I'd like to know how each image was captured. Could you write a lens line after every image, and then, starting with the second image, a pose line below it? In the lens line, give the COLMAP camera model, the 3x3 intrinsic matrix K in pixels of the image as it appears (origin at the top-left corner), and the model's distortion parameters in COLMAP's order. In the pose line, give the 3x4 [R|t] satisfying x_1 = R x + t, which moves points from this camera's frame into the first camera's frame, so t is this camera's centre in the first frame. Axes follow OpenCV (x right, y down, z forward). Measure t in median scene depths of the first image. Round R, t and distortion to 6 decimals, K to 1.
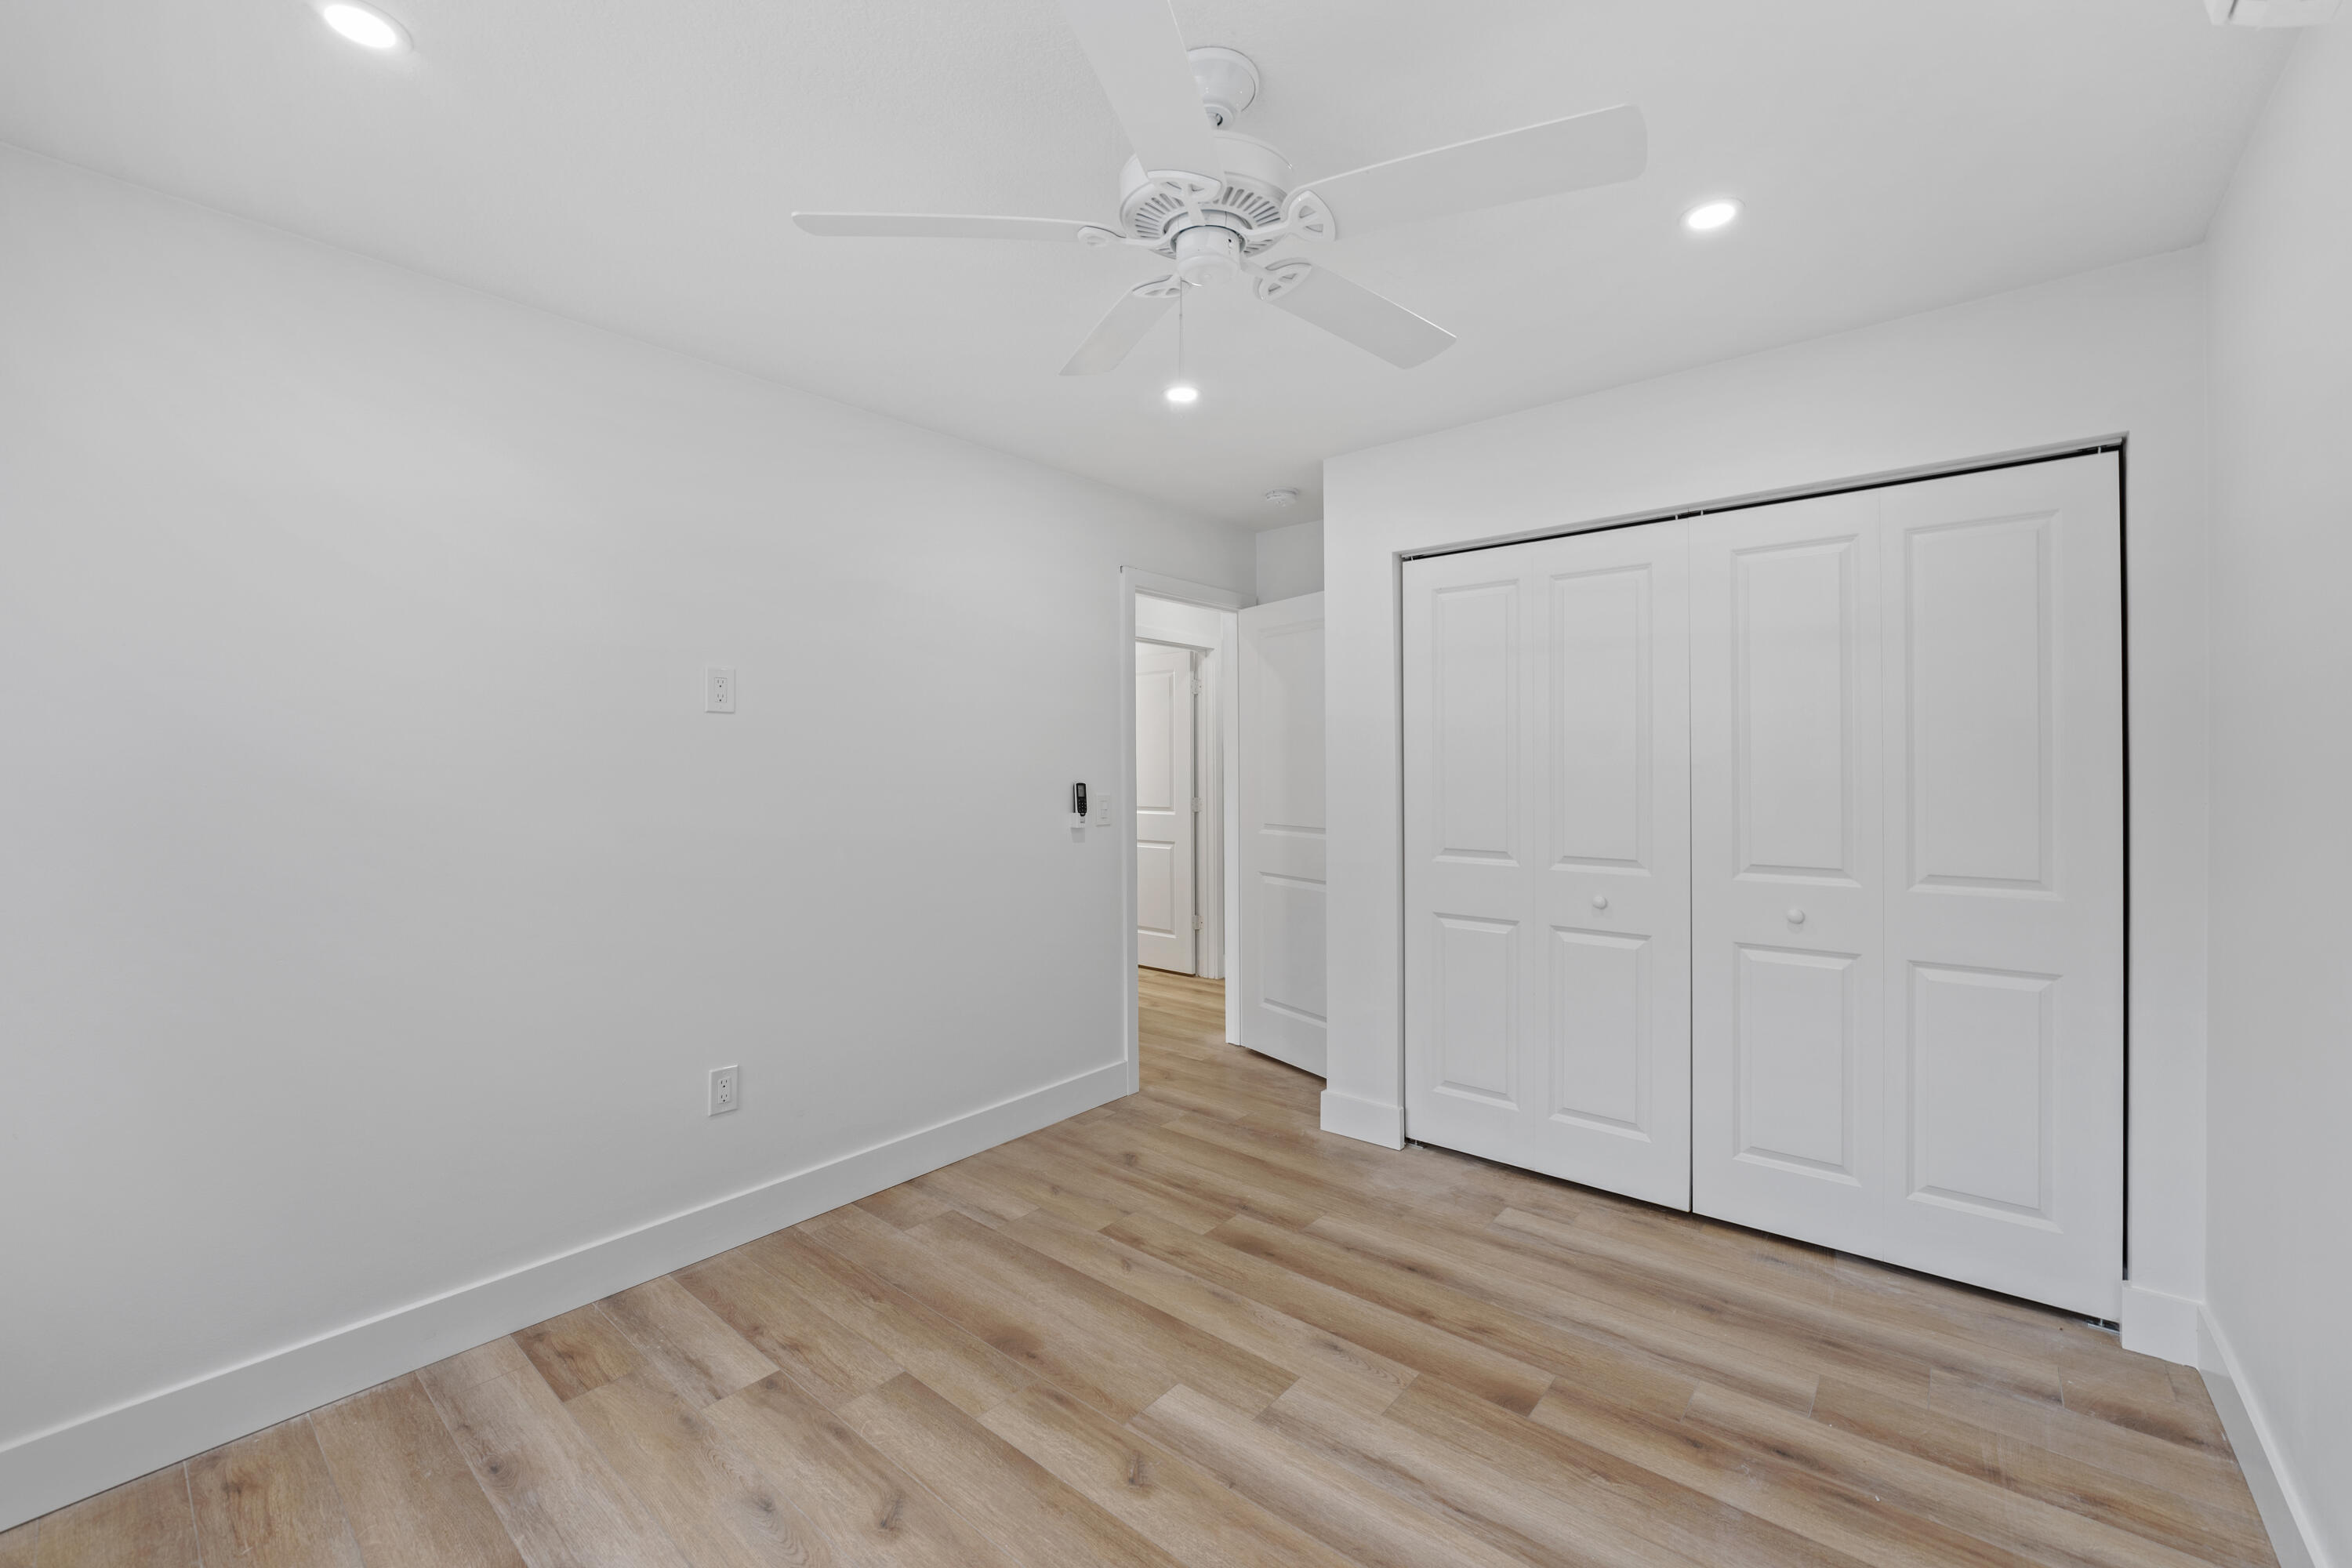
lens RADIAL K [[961.2, 0, 1172.9], [0, 961.2, 772.9], [0, 0, 1]] dist [-0.016475, 0.003083]
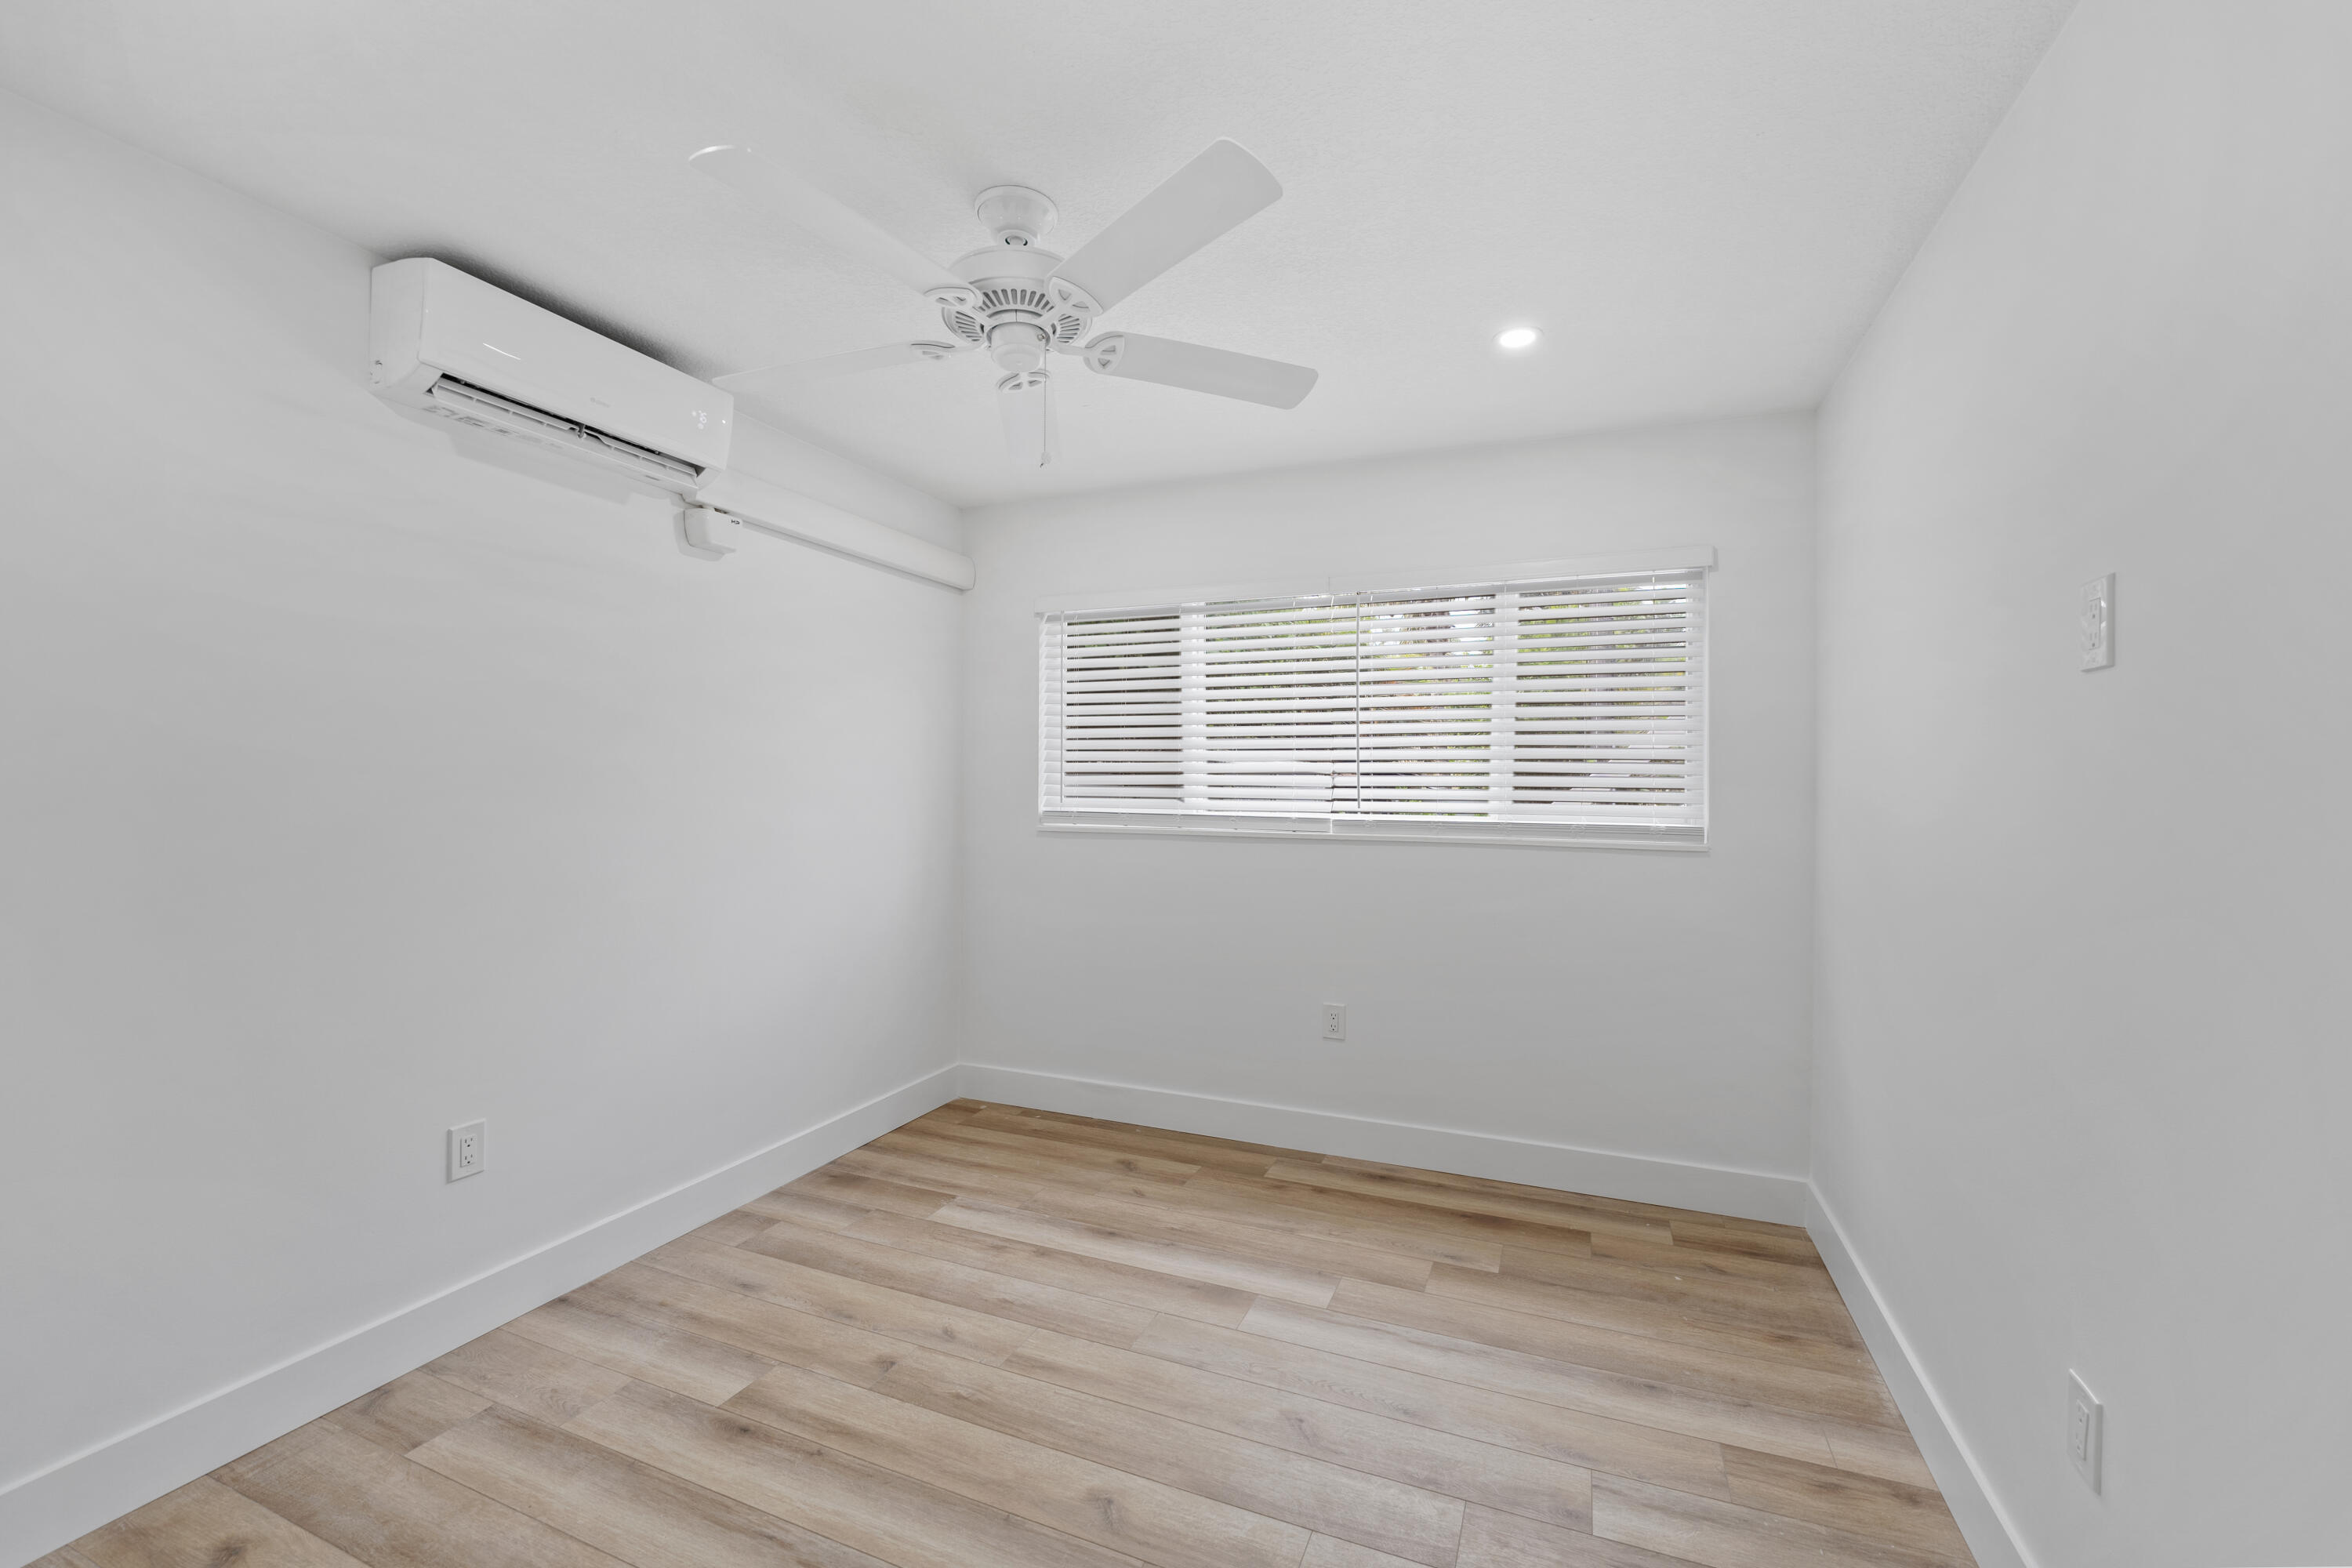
lens RADIAL K [[961.2, 0, 1175.8], [0, 961.2, 772.0], [0, 0, 1]] dist [-0.016475, 0.003083]
pose [[-0.952440, -0.002261, -0.304719, 0.194195], [-0.001880, 0.999997, -0.001545, -0.010895], [0.304722, -0.000898, -0.952441, 1.964113]]
